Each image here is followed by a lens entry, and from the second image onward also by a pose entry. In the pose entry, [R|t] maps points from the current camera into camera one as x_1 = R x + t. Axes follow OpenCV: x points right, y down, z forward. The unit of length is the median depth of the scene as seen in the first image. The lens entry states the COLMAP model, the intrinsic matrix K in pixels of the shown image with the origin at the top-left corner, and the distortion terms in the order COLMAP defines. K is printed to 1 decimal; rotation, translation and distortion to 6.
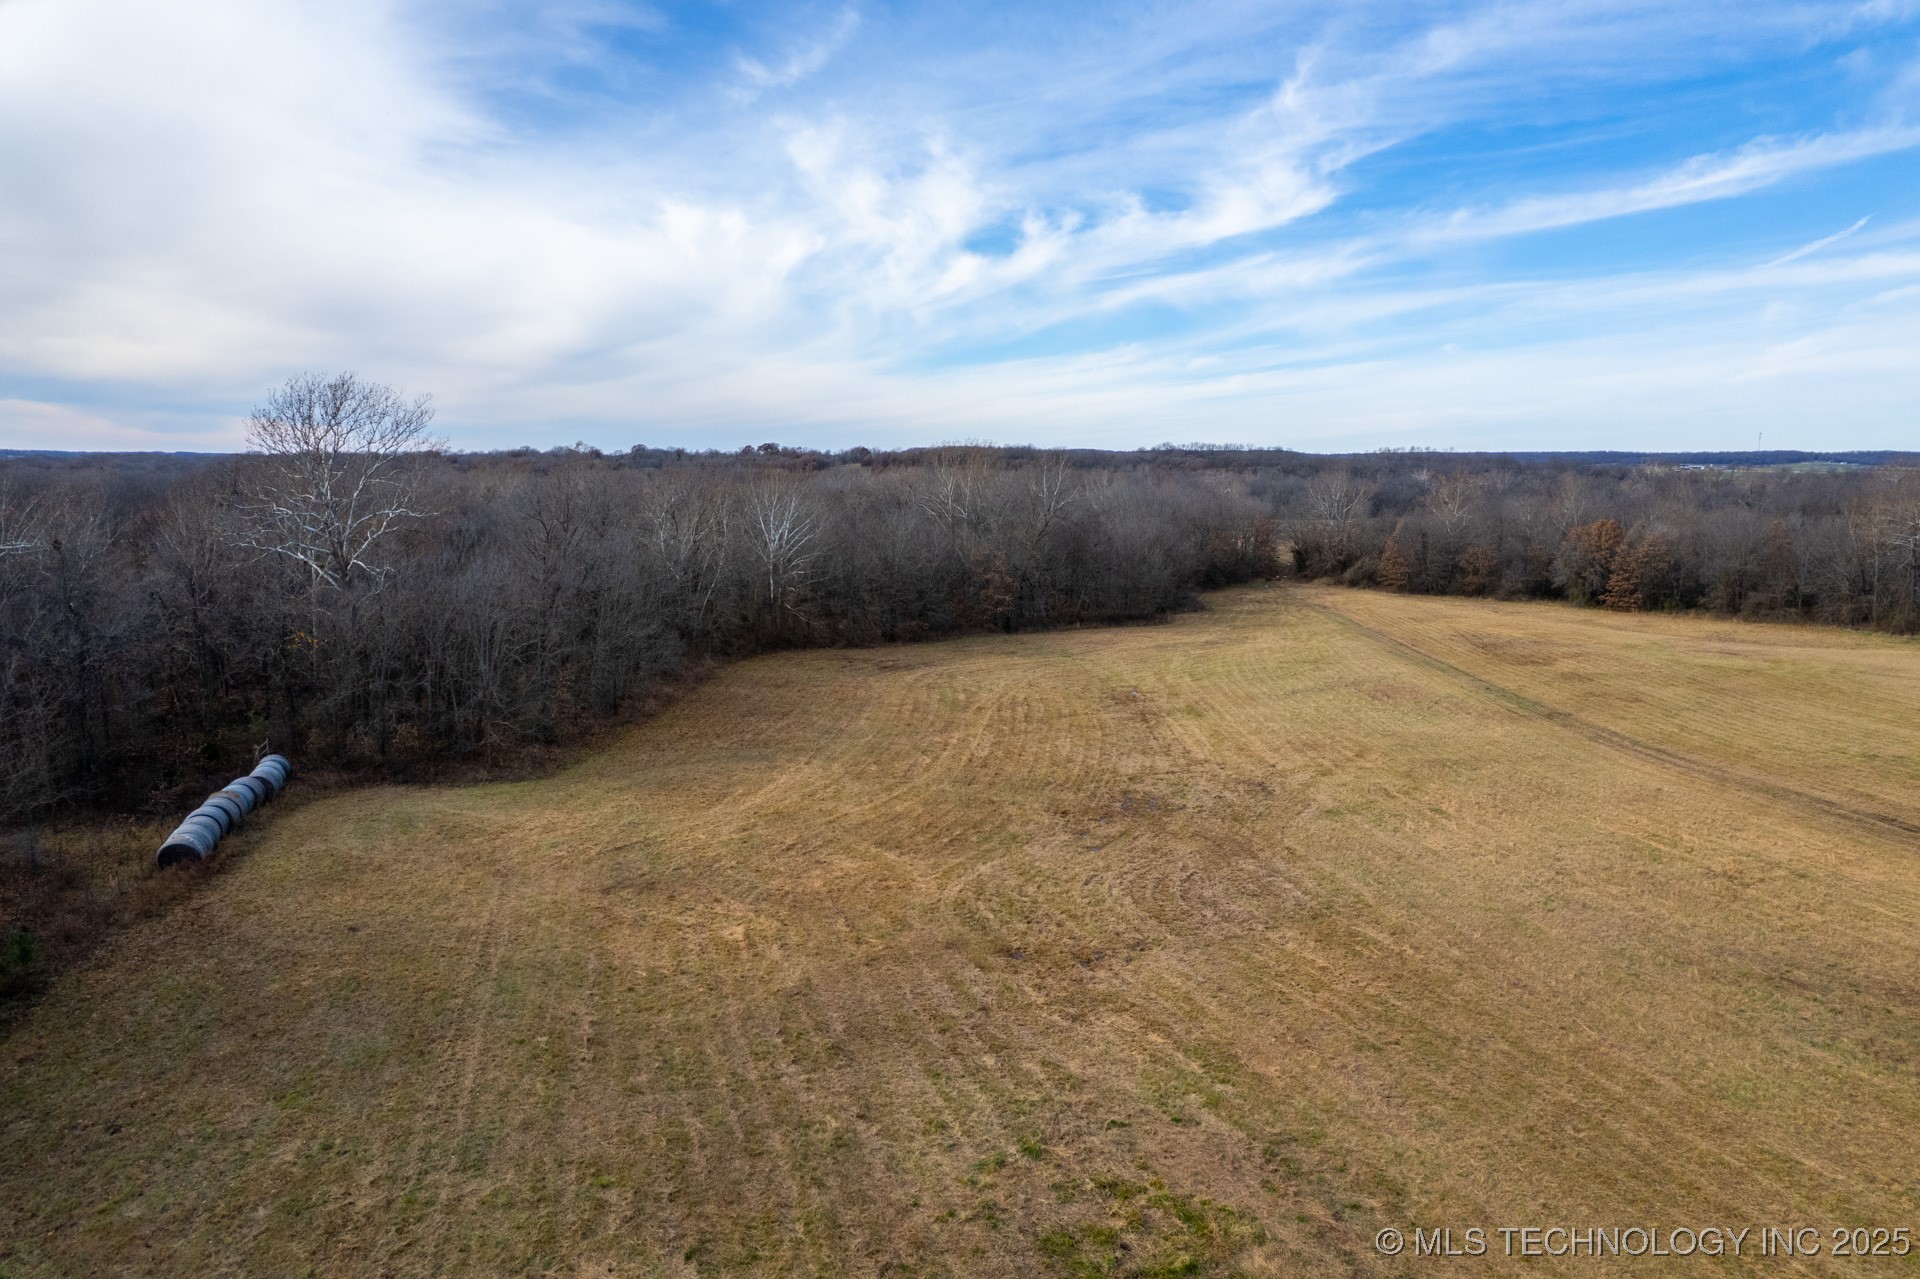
lens RADIAL K [[1192.2, 0, 960.0], [0, 1192.2, 639.5], [0, 0, 1]] dist [-0.082929, 0.056117]
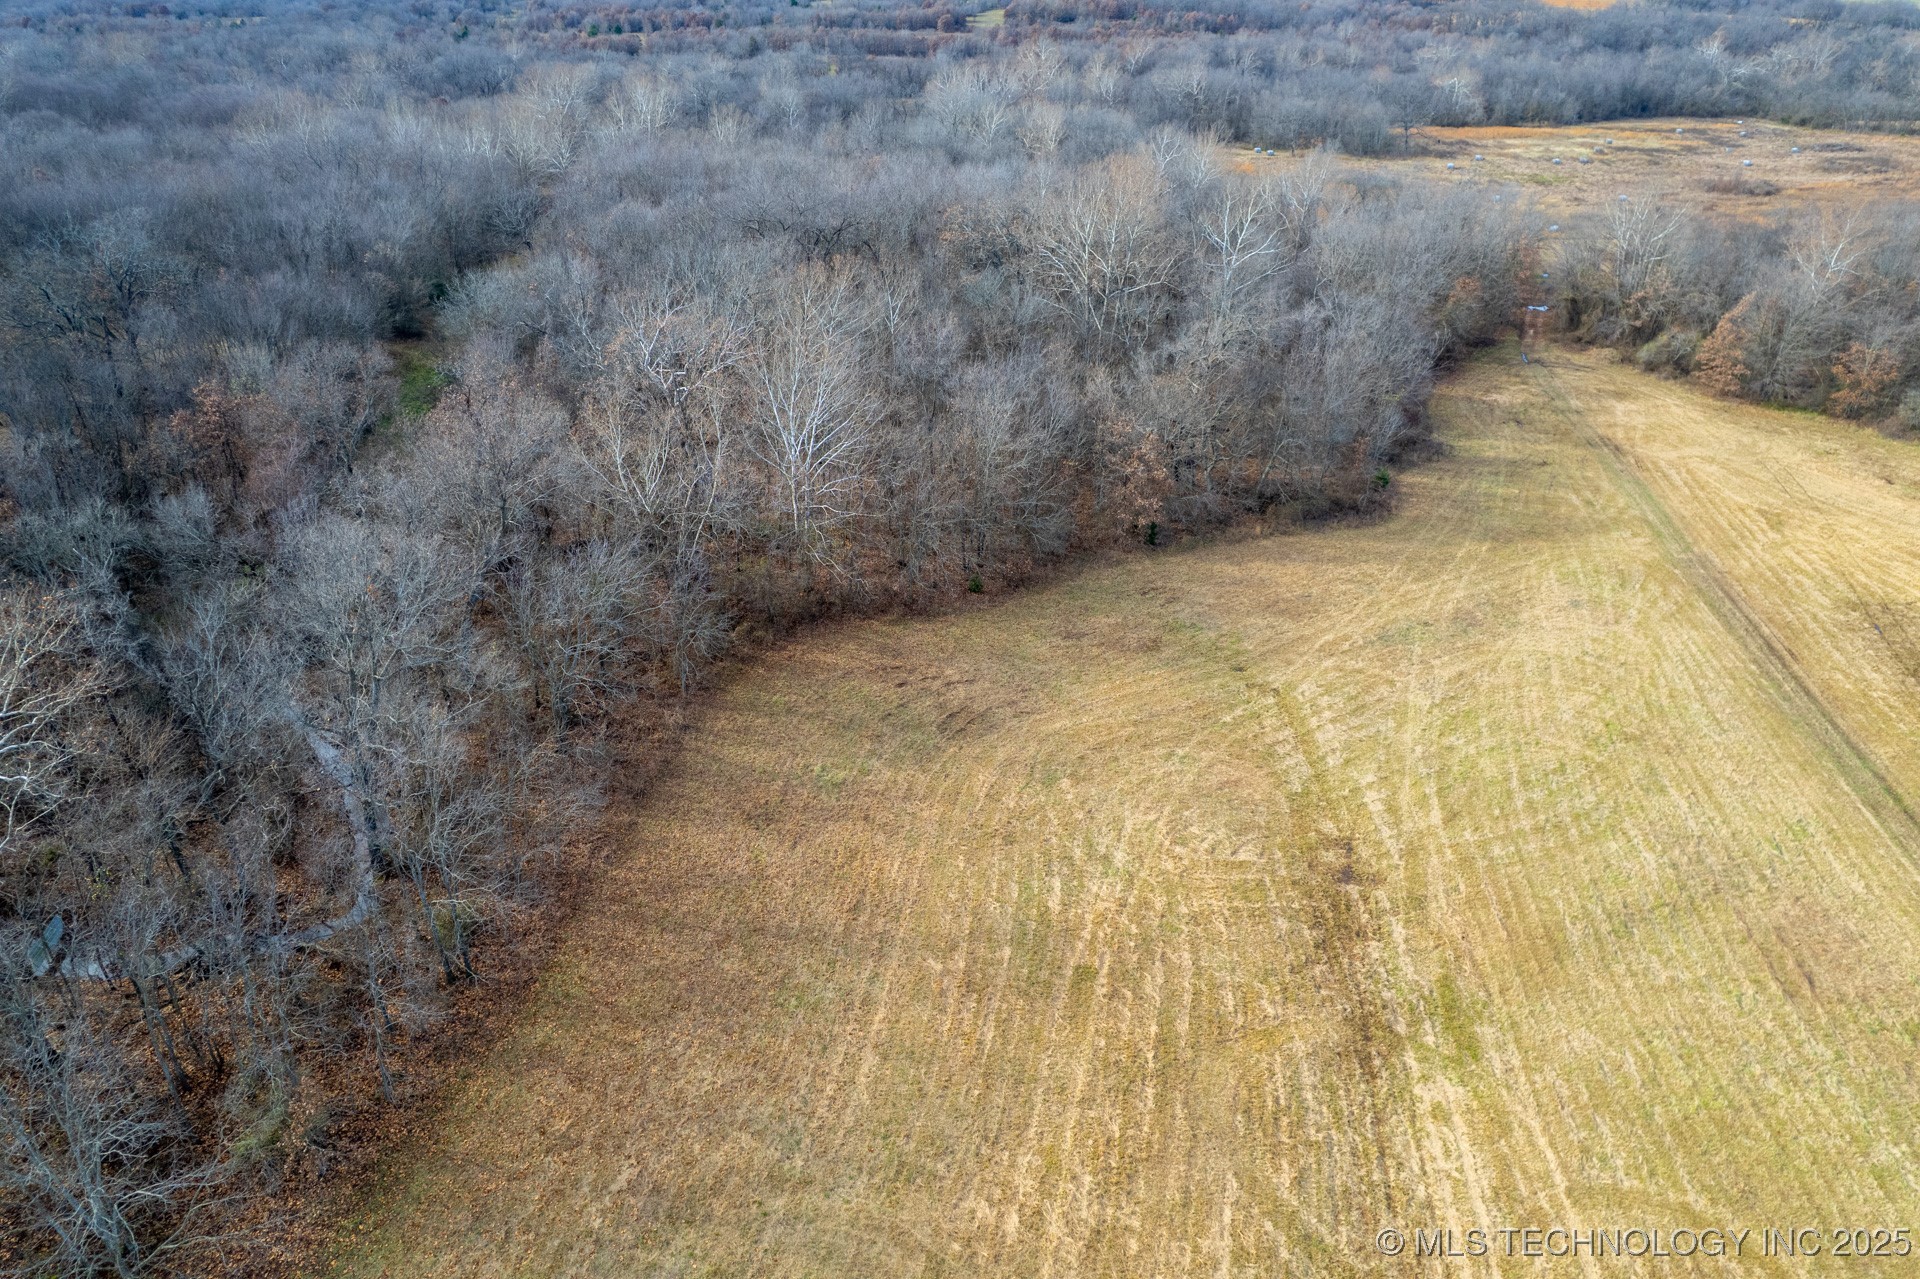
lens RADIAL K [[1192.2, 0, 960.0], [0, 1192.2, 639.5], [0, 0, 1]] dist [-0.082929, 0.056117]
pose [[0.992449, 0.057580, -0.108301, 0.005923], [-0.014094, 0.930650, 0.365639, -0.157920], [0.121844, -0.361352, 0.924434, 0.265098]]
